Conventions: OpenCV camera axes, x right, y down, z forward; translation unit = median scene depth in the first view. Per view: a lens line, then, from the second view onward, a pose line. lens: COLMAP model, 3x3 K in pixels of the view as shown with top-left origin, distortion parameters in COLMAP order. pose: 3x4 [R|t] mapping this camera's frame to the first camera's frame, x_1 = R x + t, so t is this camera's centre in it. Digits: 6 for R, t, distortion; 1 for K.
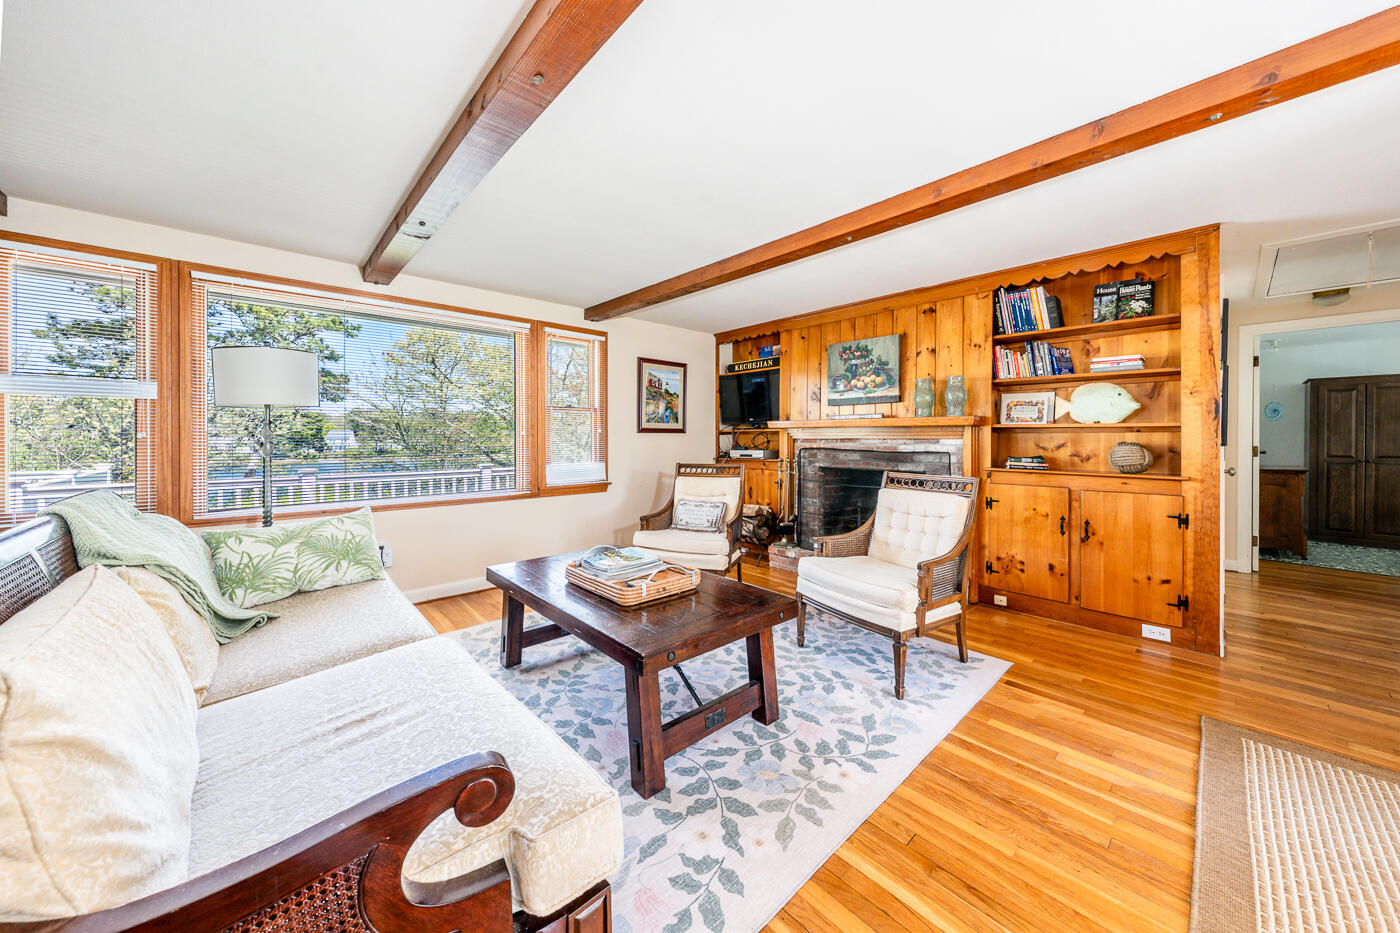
lens RADIAL K [[497.5, 0, 687.9], [0, 497.5, 438.4], [0, 0, 1]] dist [-0.004528, 0.001138]
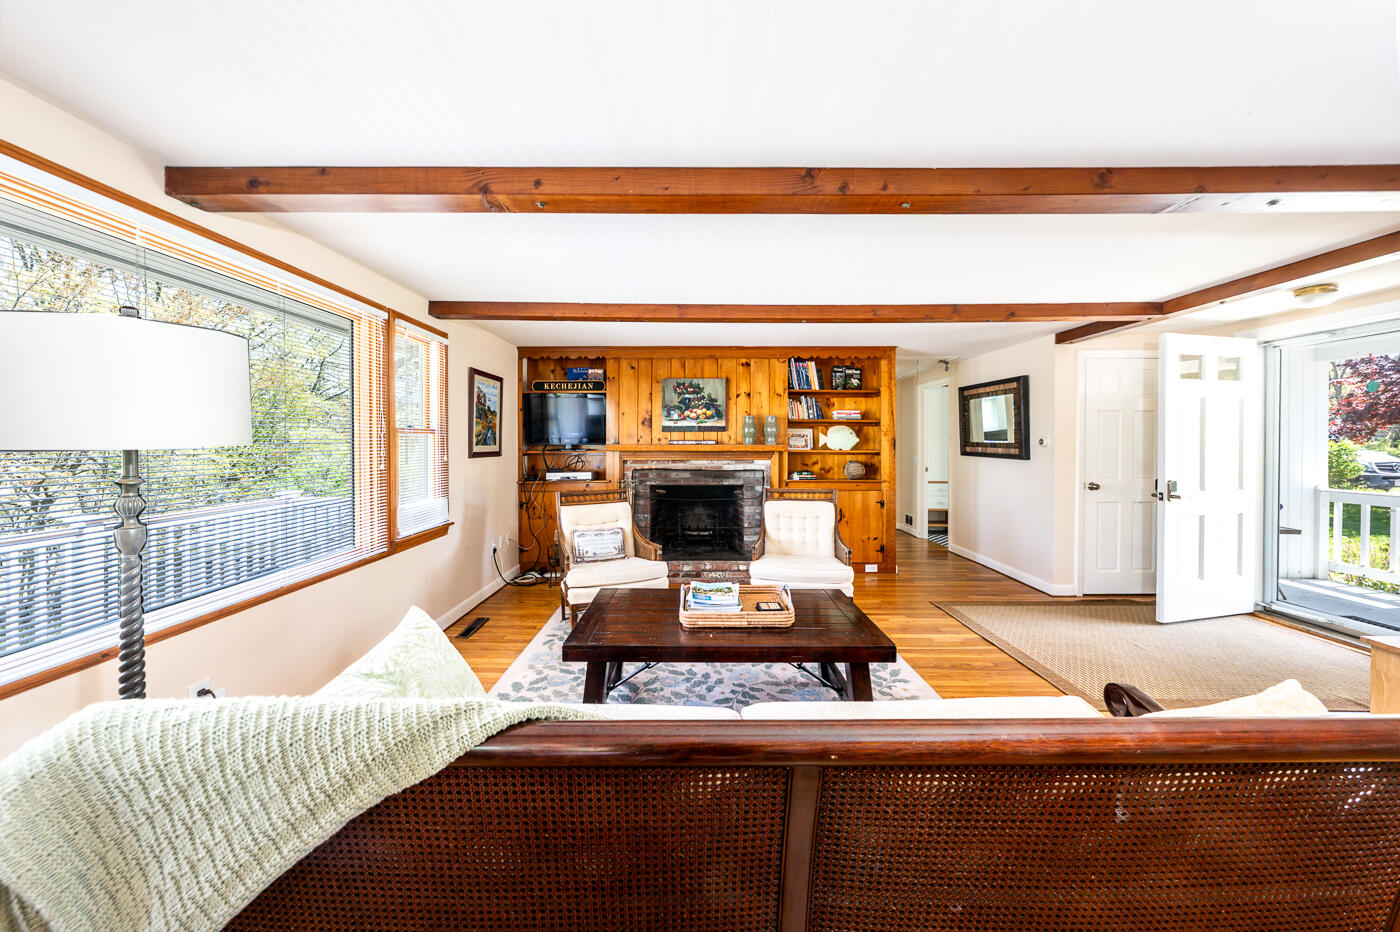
lens RADIAL K [[497.5, 0, 701.3], [0, 497.5, 440.8], [0, 0, 1]] dist [-0.004528, 0.001138]
pose [[0.658126, -0.000441, 0.752908, -0.640886], [0.003133, 0.999993, -0.002153, -0.051679], [-0.752901, 0.003776, 0.658122, 0.225075]]
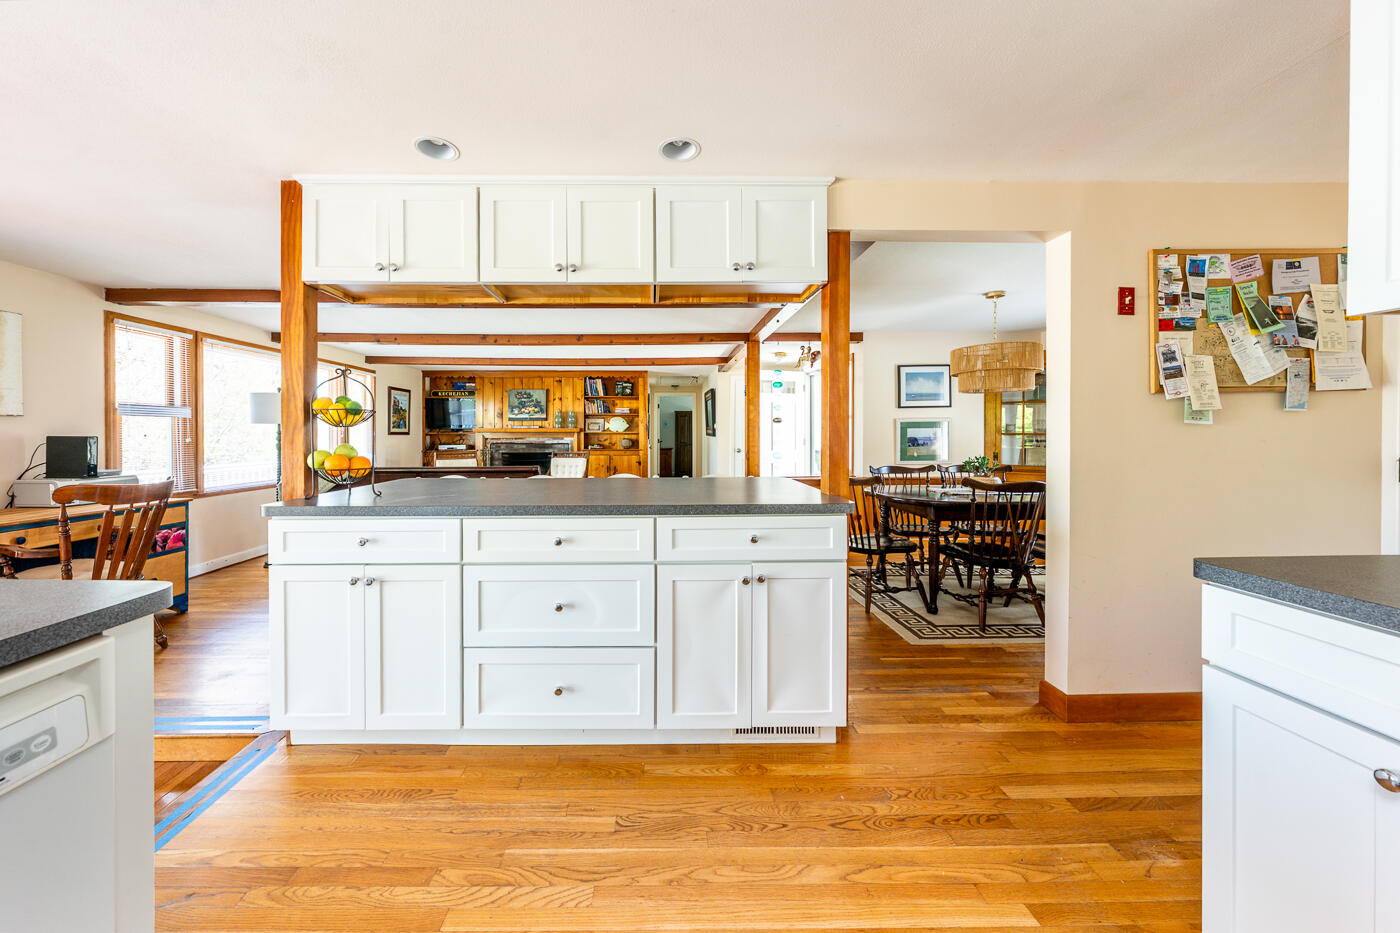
lens RADIAL K [[497.5, 0, 679.3], [0, 497.5, 431.8], [0, 0, 1]] dist [-0.004528, 0.001138]
pose [[0.642441, -0.001972, 0.766333, -0.956589], [0.005269, 0.999984, -0.001845, -0.019524], [-0.766317, 0.005223, 0.642441, -0.929639]]
